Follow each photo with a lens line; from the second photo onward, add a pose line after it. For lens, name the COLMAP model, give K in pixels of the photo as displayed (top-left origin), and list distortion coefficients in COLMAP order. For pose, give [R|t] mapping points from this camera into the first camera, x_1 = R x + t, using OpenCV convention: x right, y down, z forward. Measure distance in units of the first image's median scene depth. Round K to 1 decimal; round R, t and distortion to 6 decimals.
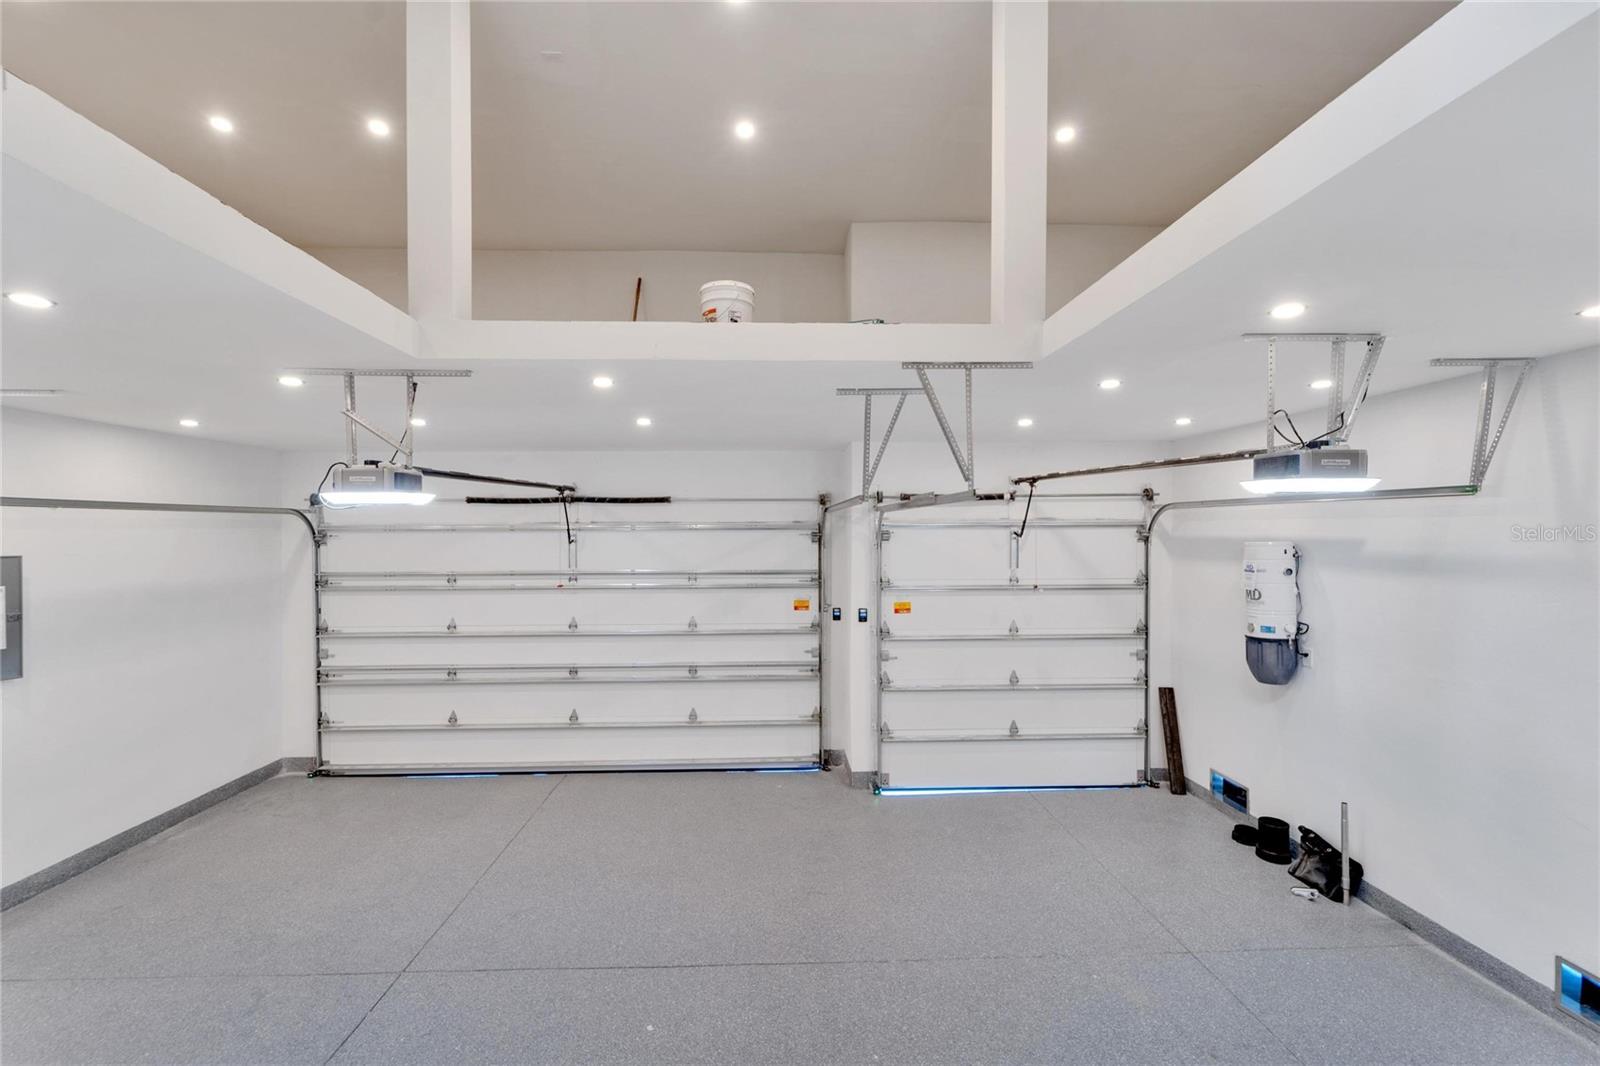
lens RADIAL K [[651.8, 0, 796.6], [0, 651.8, 531.3], [0, 0, 1]] dist [0.000767, -0.000436]
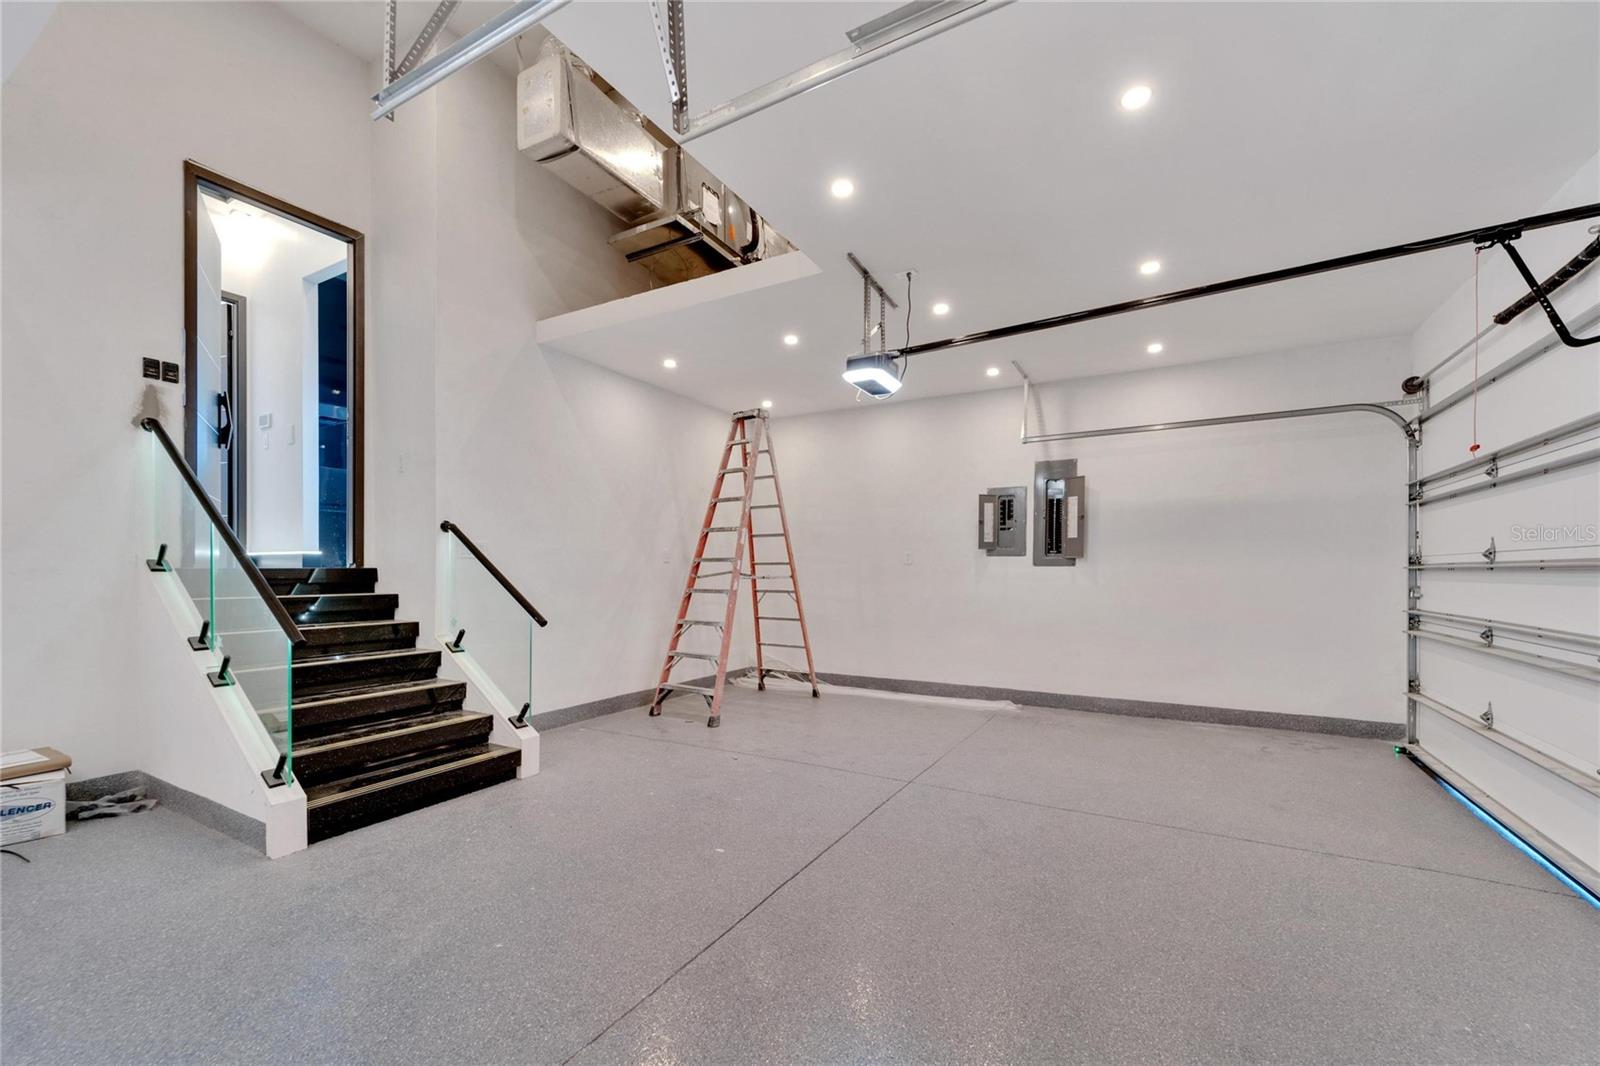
lens RADIAL K [[651.8, 0, 781.8], [0, 651.8, 573.3], [0, 0, 1]] dist [0.000767, -0.000436]
pose [[-0.547349, 0.004841, -0.836891, 0.291168], [-0.002527, 0.999969, 0.007437, 0.170191], [0.836901, 0.006186, -0.547320, 0.840567]]
